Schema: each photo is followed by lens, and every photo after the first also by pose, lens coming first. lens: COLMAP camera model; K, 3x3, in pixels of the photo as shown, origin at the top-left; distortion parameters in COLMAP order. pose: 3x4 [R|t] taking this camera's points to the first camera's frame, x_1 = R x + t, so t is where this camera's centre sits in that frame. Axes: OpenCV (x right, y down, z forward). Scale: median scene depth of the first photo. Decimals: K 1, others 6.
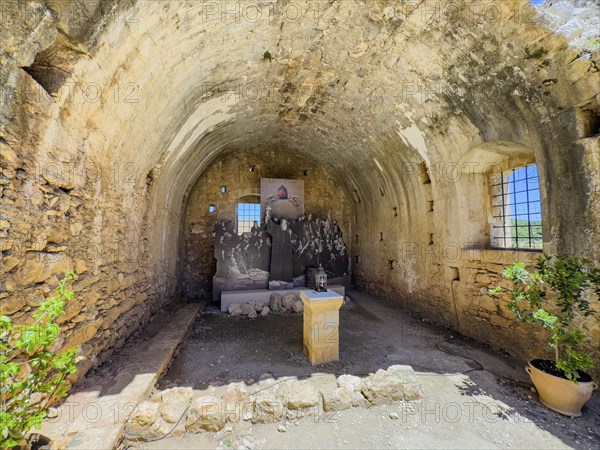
lens RADIAL K [[243.1, 0, 300.0], [0, 243.1, 225.0], [0, 0, 1]] dist [0.006139, -0.000918]
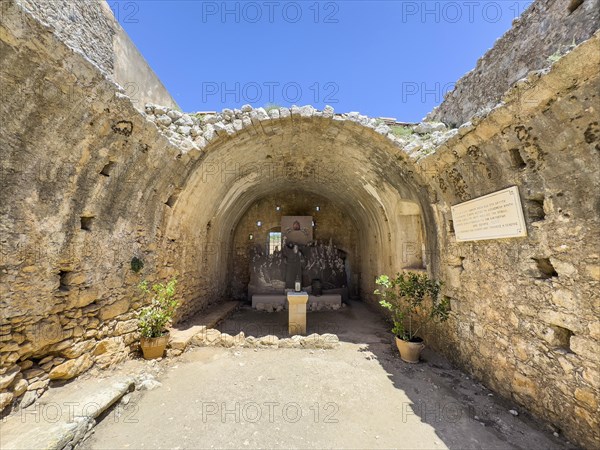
lens RADIAL K [[236.2, 0, 300.0], [0, 236.2, 225.0], [0, 0, 1]] dist [-0.000394, 0.000008]
pose [[0.974846, -0.023728, -0.221614, 0.268081], [0.007399, 0.997214, -0.074224, -0.038319], [0.222758, 0.070718, 0.972306, -0.343517]]
